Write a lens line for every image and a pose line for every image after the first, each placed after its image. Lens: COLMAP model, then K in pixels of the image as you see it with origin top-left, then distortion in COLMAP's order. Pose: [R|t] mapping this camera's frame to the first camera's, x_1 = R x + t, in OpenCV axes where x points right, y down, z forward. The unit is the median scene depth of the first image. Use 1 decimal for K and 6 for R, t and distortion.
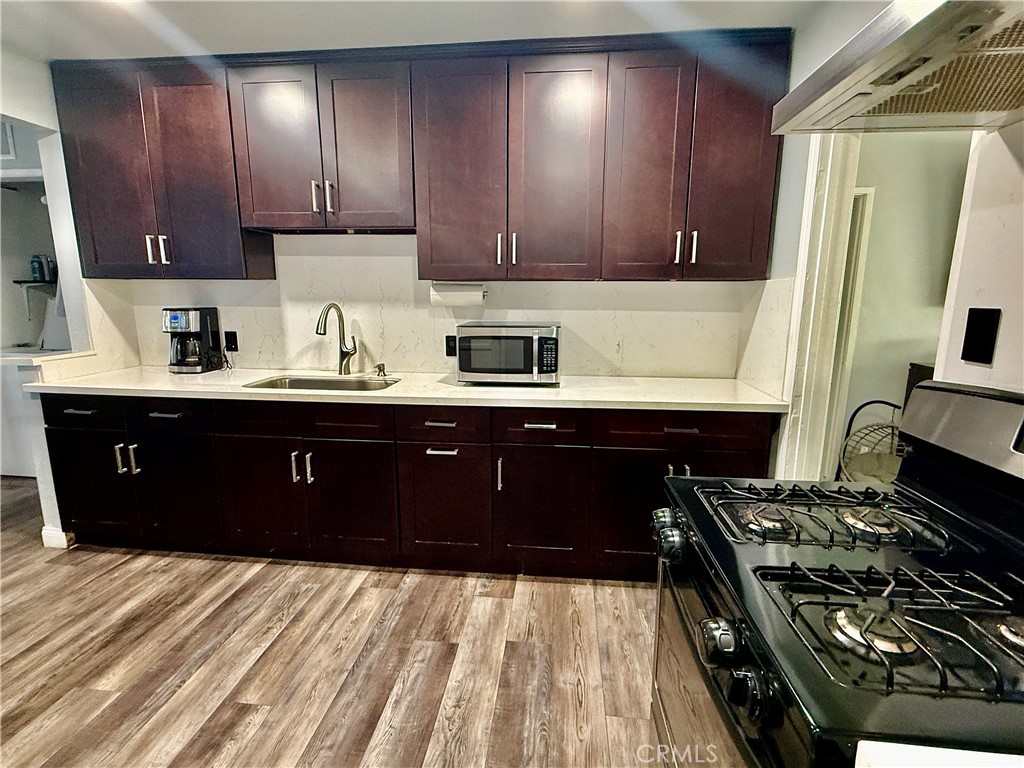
lens RADIAL K [[487.1, 0, 507.8], [0, 487.1, 384.1], [0, 0, 1]] dist [0.001207, -0.001239]
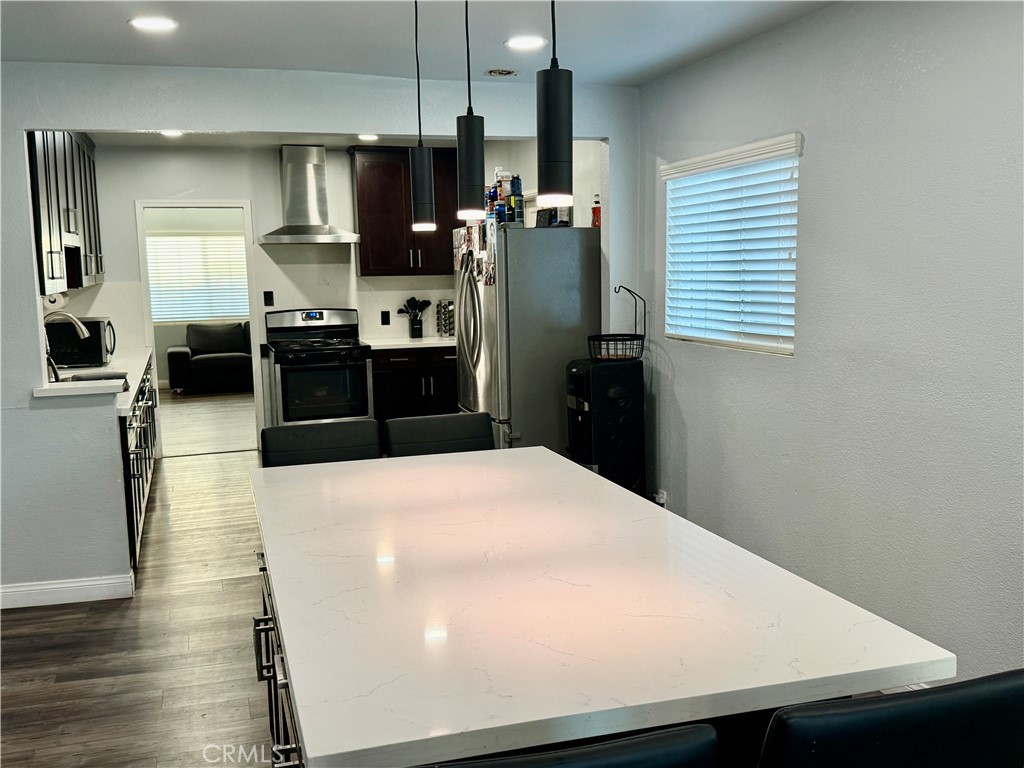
lens RADIAL K [[1006.0, 0, 512.2], [0, 1006.0, 384.6], [0, 0, 1]] dist [0.012722, 0.000000]
pose [[-0.400827, -0.113183, 0.909135, -3.148013], [0.182071, 0.962705, 0.200125, -0.306633], [-0.897880, 0.245743, -0.365271, 1.056889]]
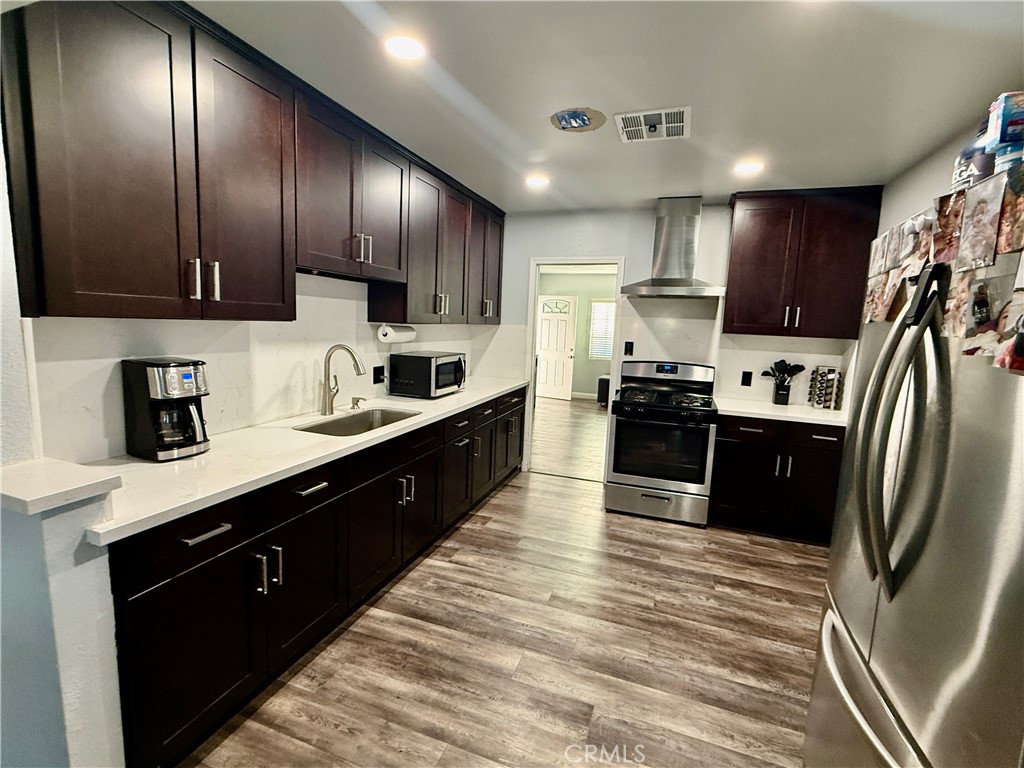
lens RADIAL K [[487.1, 0, 504.1], [0, 487.1, 387.8], [0, 0, 1]] dist [0.001207, -0.001239]
pose [[0.229143, -0.129906, 0.964685, -1.443035], [0.139542, 0.985202, 0.099523, -0.146592], [-0.963339, 0.111809, 0.243879, 0.480015]]
